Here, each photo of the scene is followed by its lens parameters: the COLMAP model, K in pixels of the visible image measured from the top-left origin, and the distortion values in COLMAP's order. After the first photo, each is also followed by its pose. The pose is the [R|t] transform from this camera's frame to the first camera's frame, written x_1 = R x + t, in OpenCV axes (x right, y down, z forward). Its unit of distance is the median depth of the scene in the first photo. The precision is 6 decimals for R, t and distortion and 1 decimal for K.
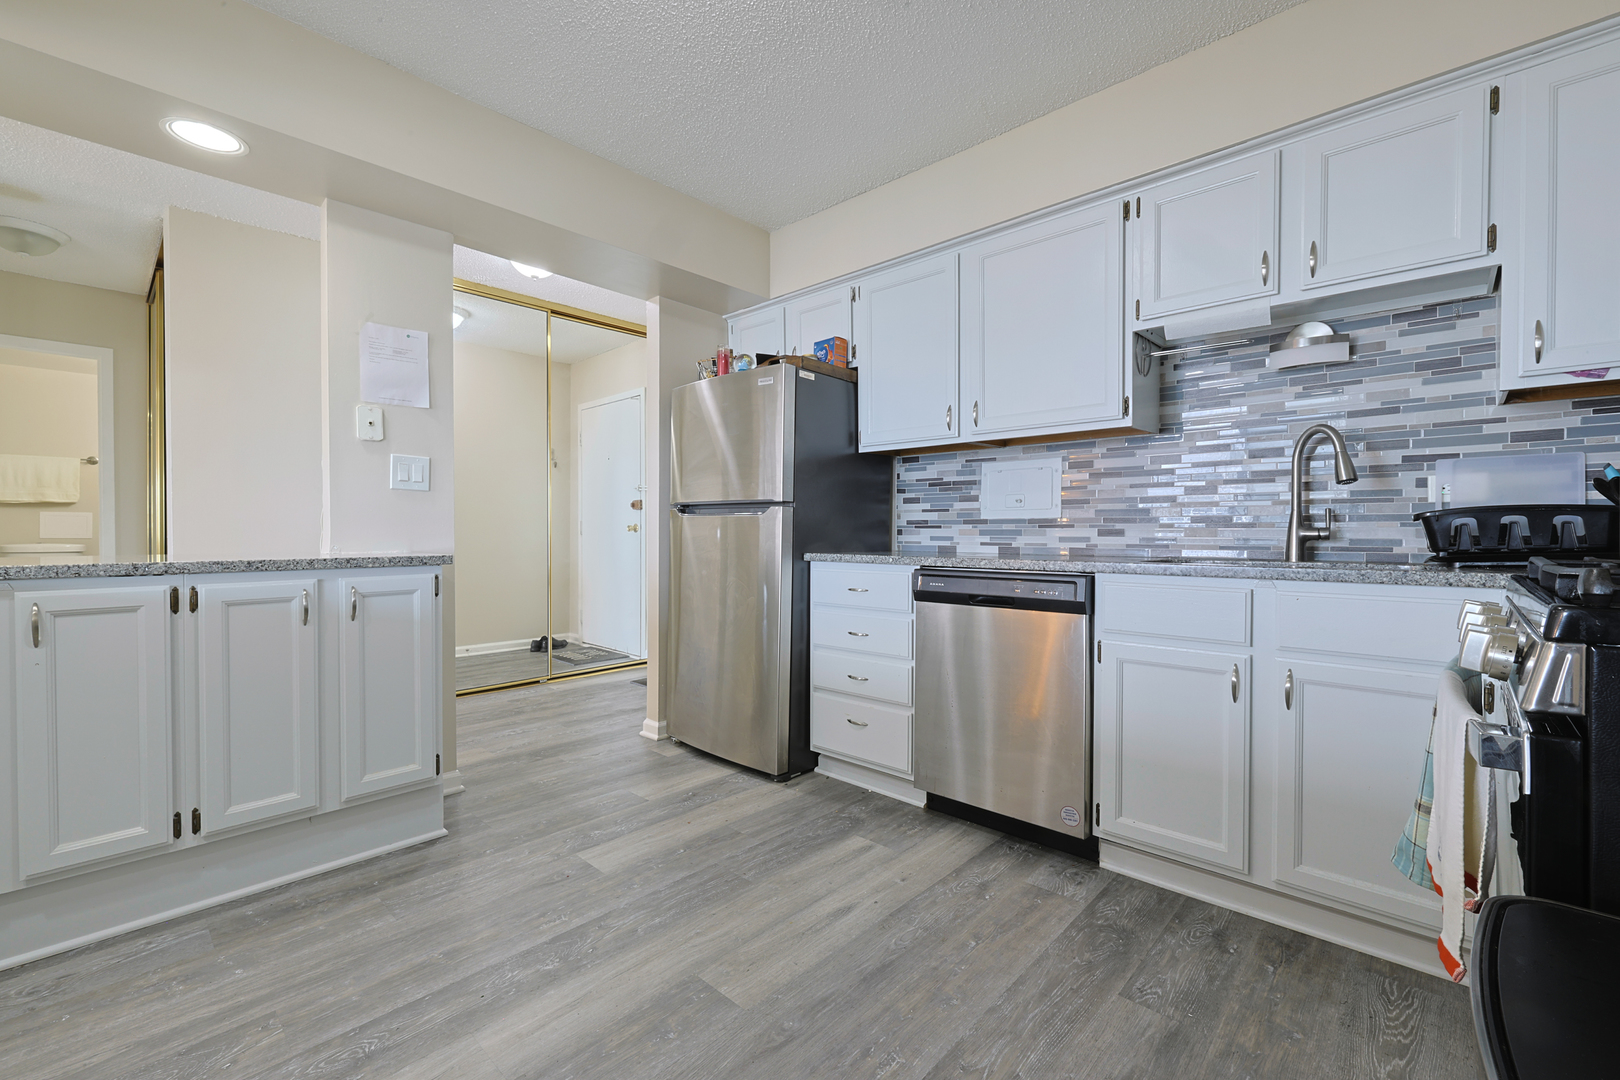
lens RADIAL K [[679.5, 0, 824.1], [0, 679.5, 532.6], [0, 0, 1]] dist [0.000375, 0.000253]
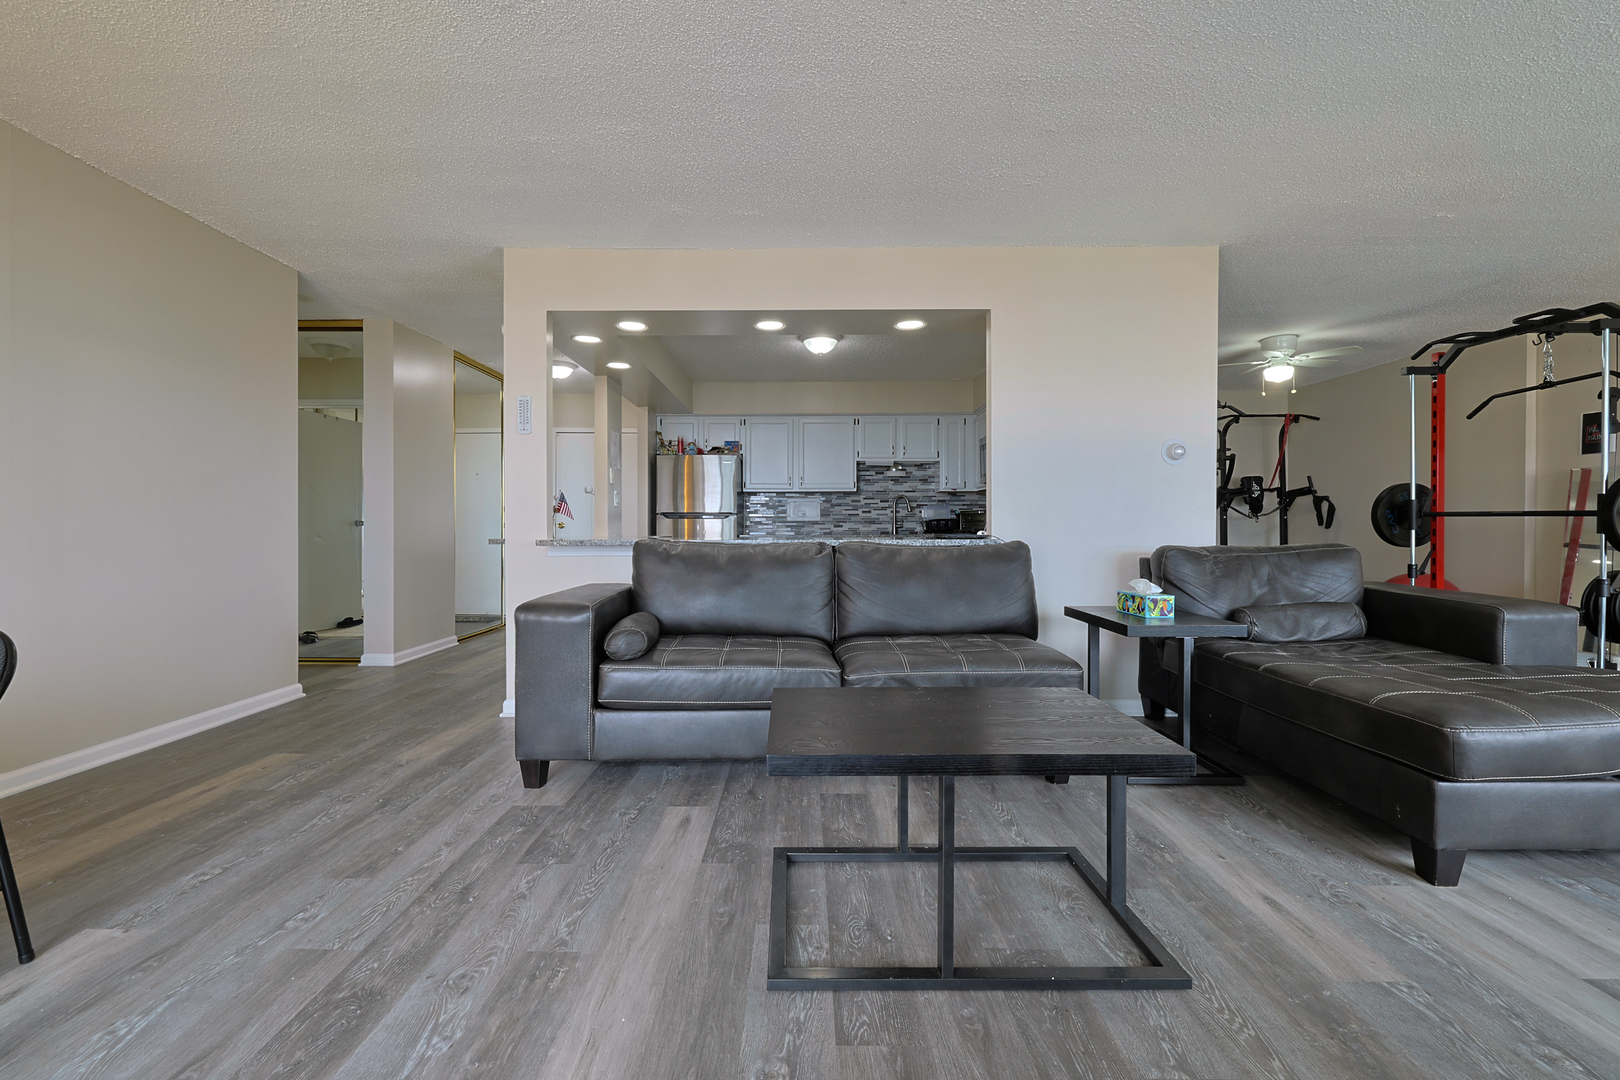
lens RADIAL K [[679.5, 0, 814.4], [0, 679.5, 529.6], [0, 0, 1]] dist [0.000375, 0.000253]
pose [[0.726207, -0.009195, 0.687415, -1.957395], [0.002960, 0.999943, 0.010248, -0.016585], [-0.687470, -0.005408, 0.726193, -1.208046]]
